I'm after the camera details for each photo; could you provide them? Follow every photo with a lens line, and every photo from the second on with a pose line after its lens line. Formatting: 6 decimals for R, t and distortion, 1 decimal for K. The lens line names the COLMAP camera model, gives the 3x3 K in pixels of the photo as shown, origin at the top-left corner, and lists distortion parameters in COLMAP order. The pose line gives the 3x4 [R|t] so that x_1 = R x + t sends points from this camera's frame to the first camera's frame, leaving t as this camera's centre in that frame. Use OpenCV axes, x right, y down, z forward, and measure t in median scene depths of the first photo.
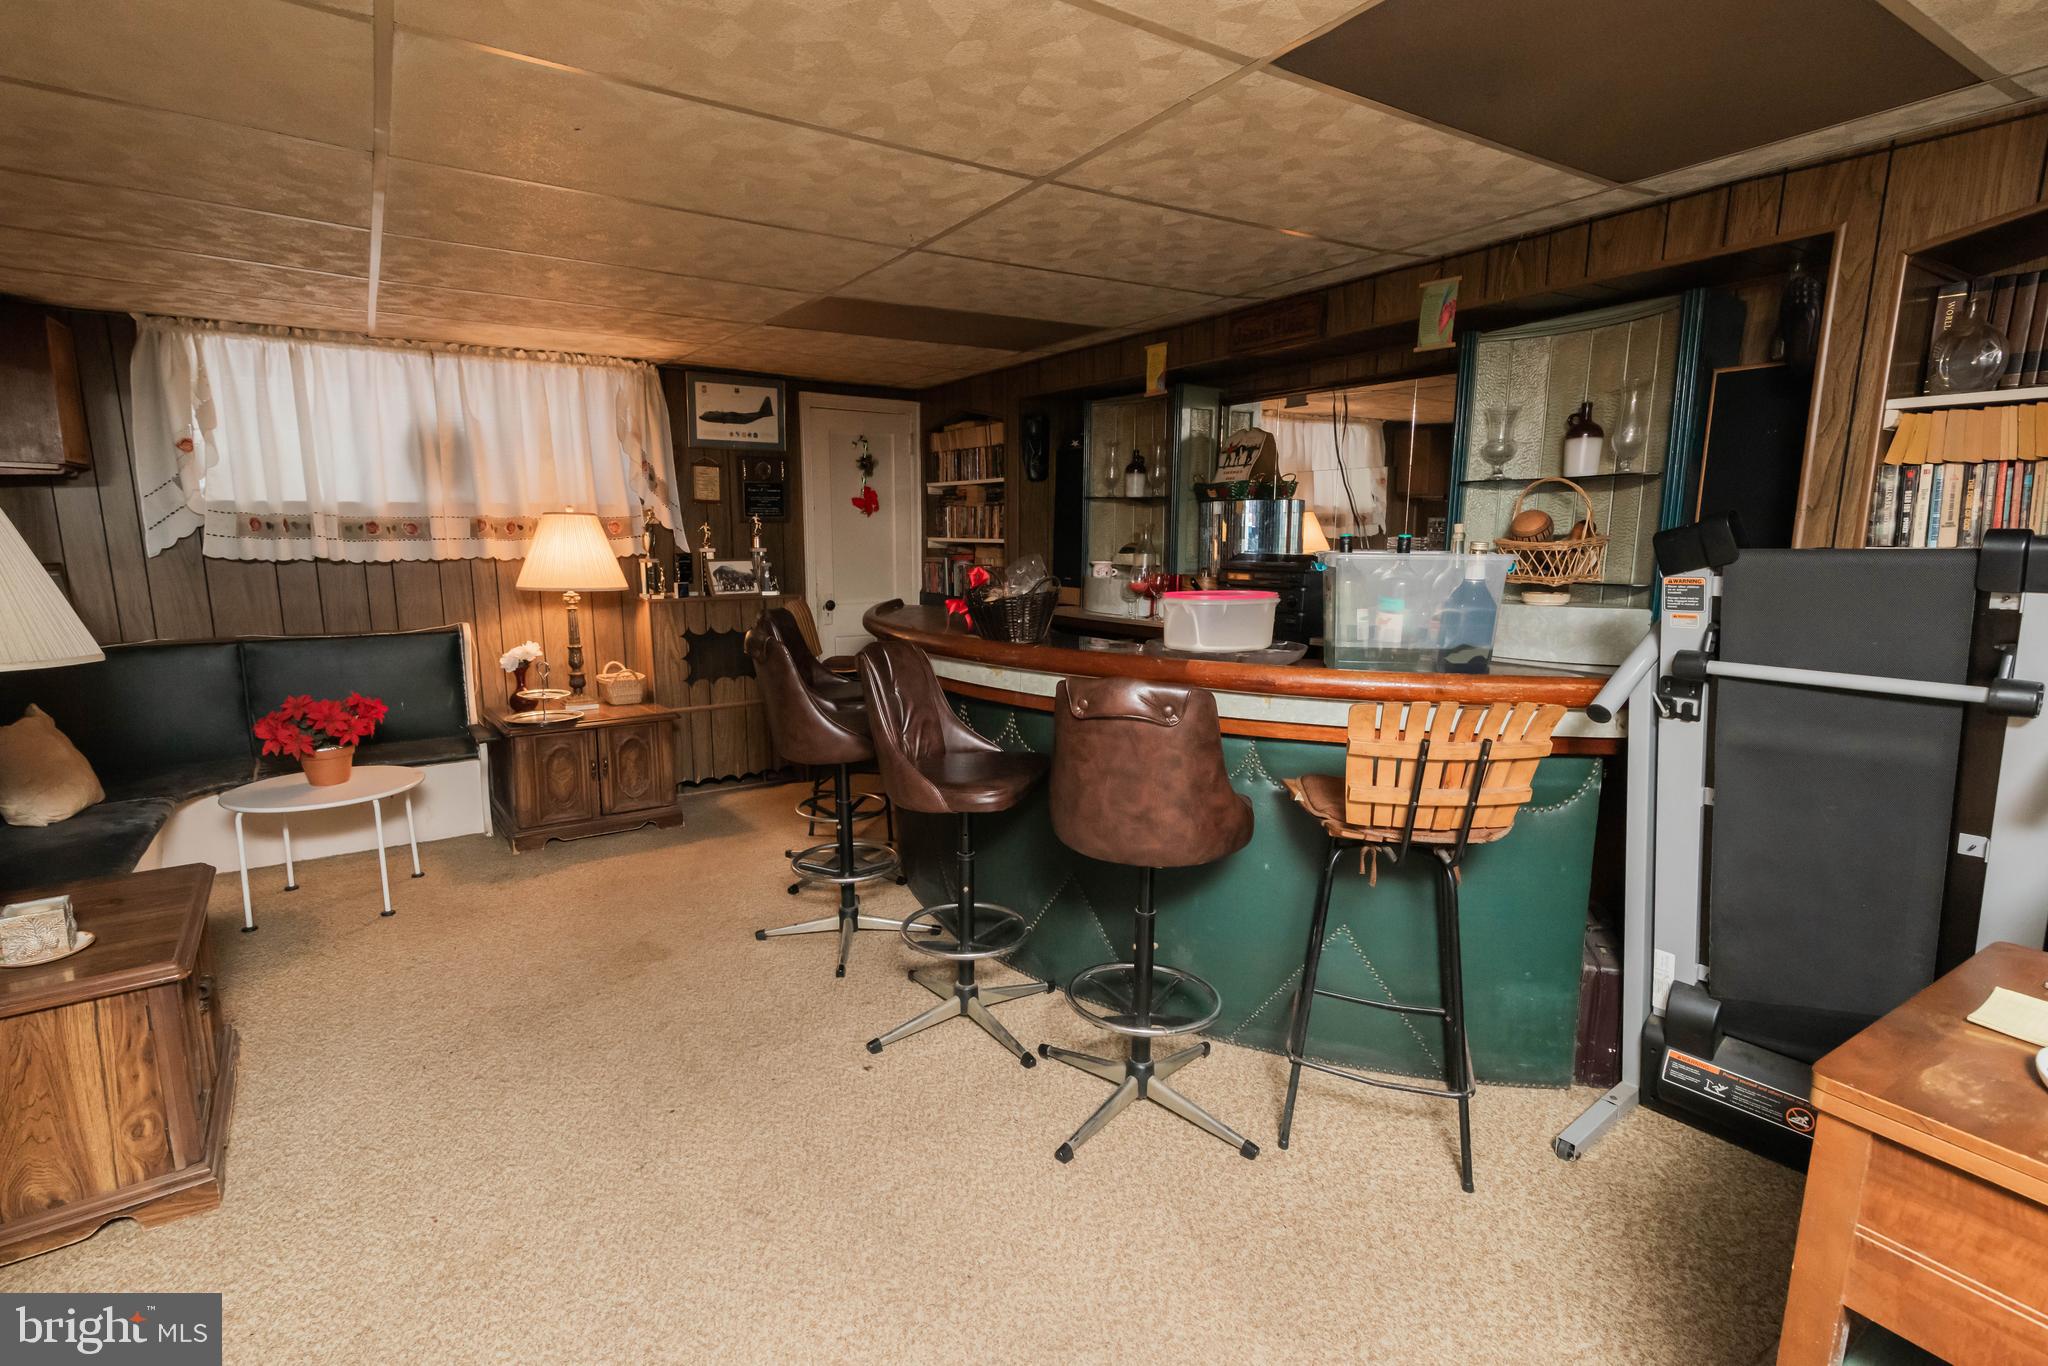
lens RADIAL K [[957.8, 0, 1012.0], [0, 957.8, 674.3], [0, 0, 1]] dist [0.010985, -0.000428]
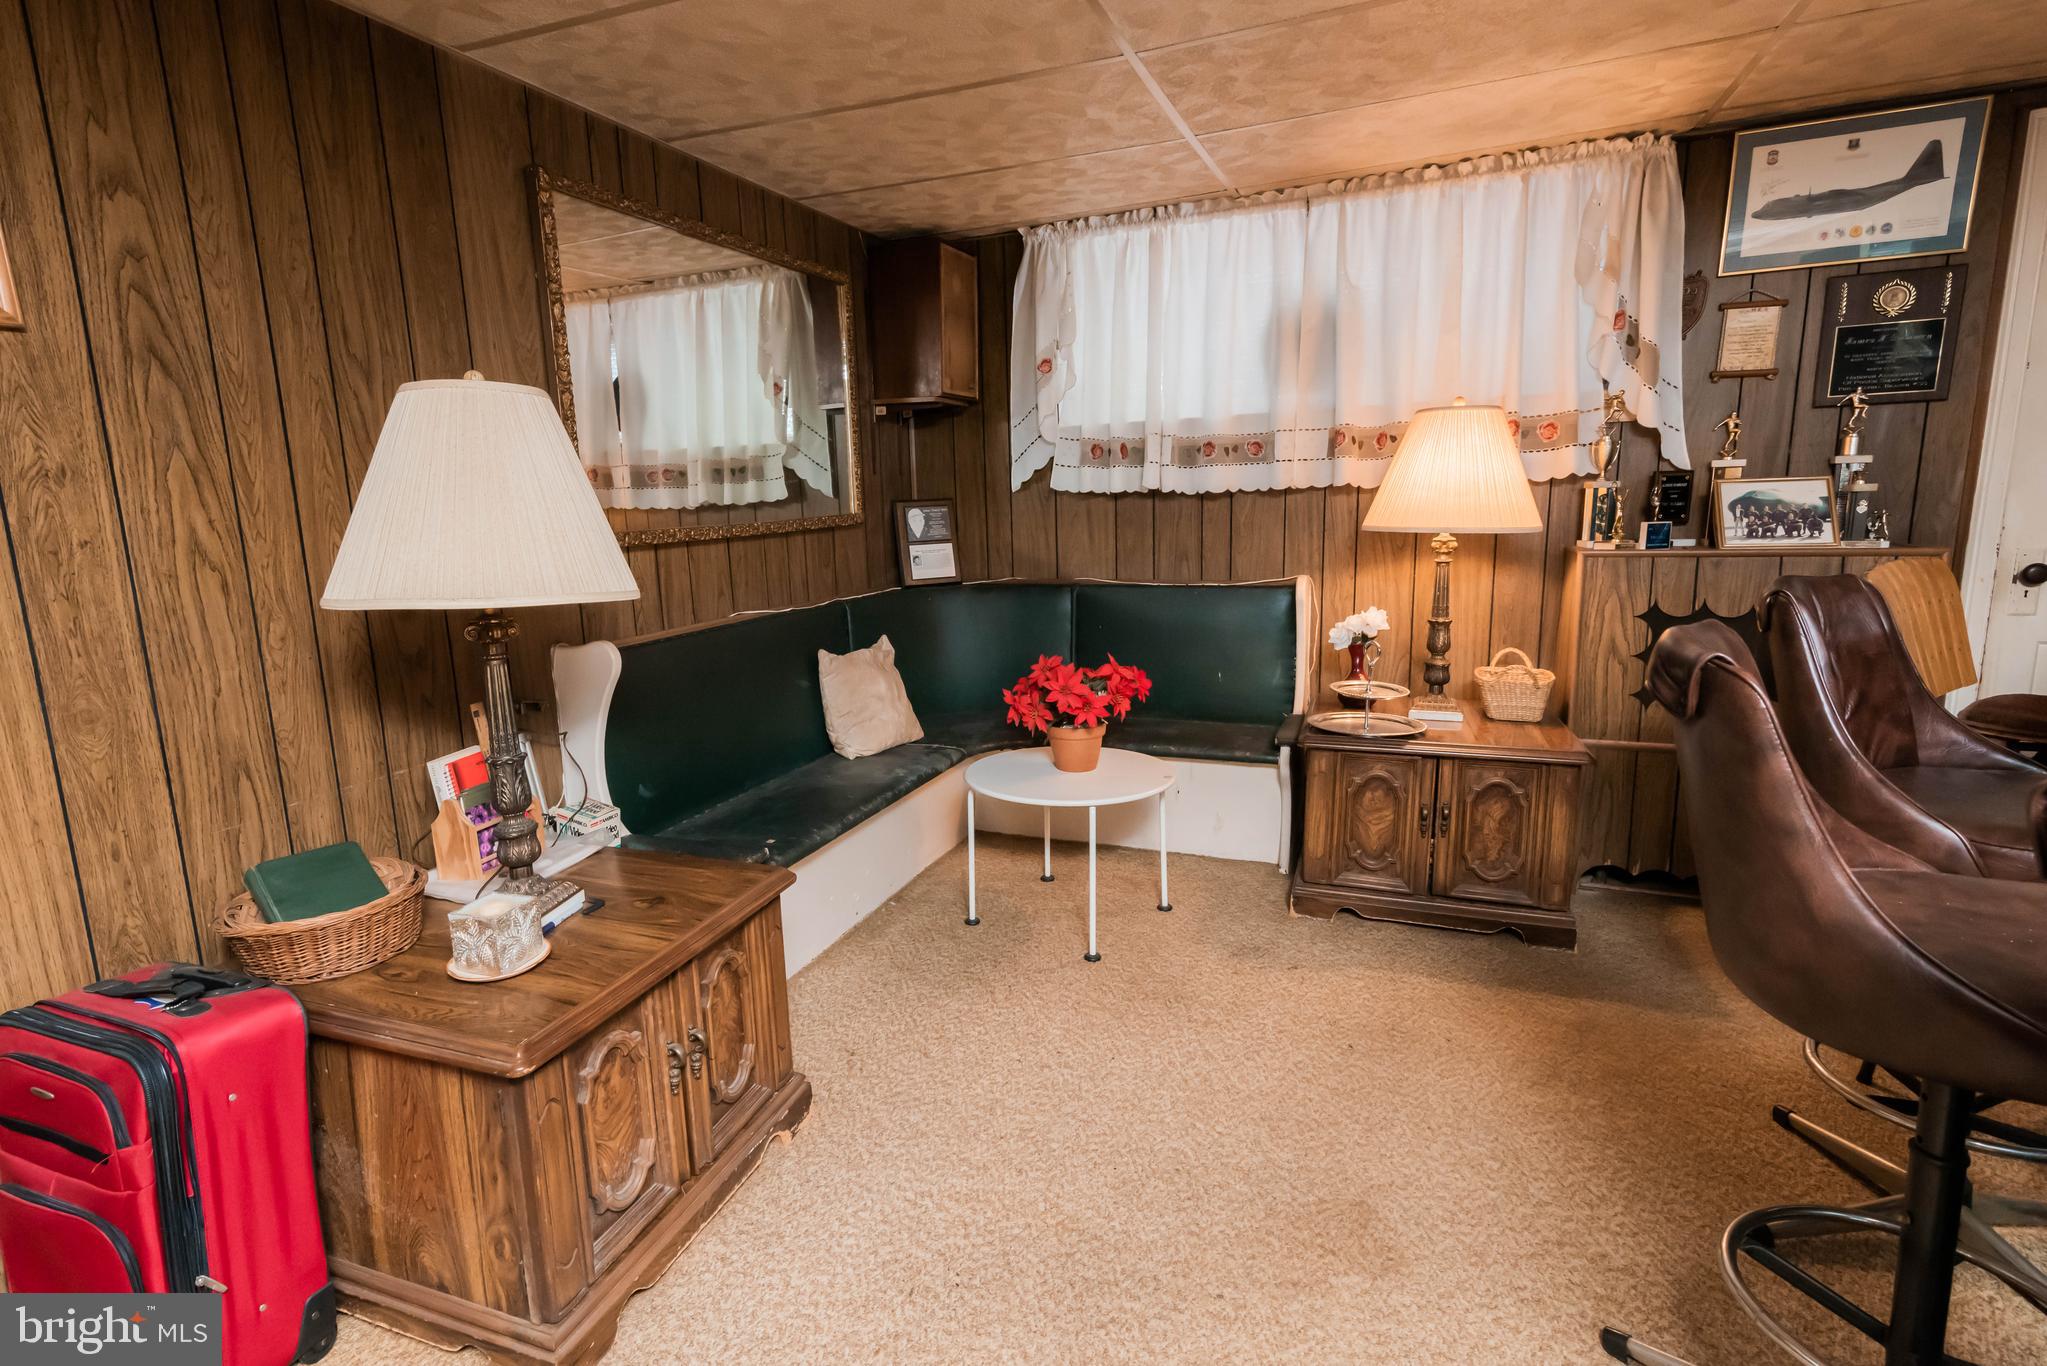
lens RADIAL K [[957.3, 0, 1011.5], [0, 957.3, 674.3], [0, 0, 1]] dist [0.010985, -0.000428]
pose [[0.529323, 0.133213, -0.837897, -0.065581], [-0.093292, 0.990747, 0.098579, -0.030297], [0.843276, 0.025989, 0.536852, 0.421319]]
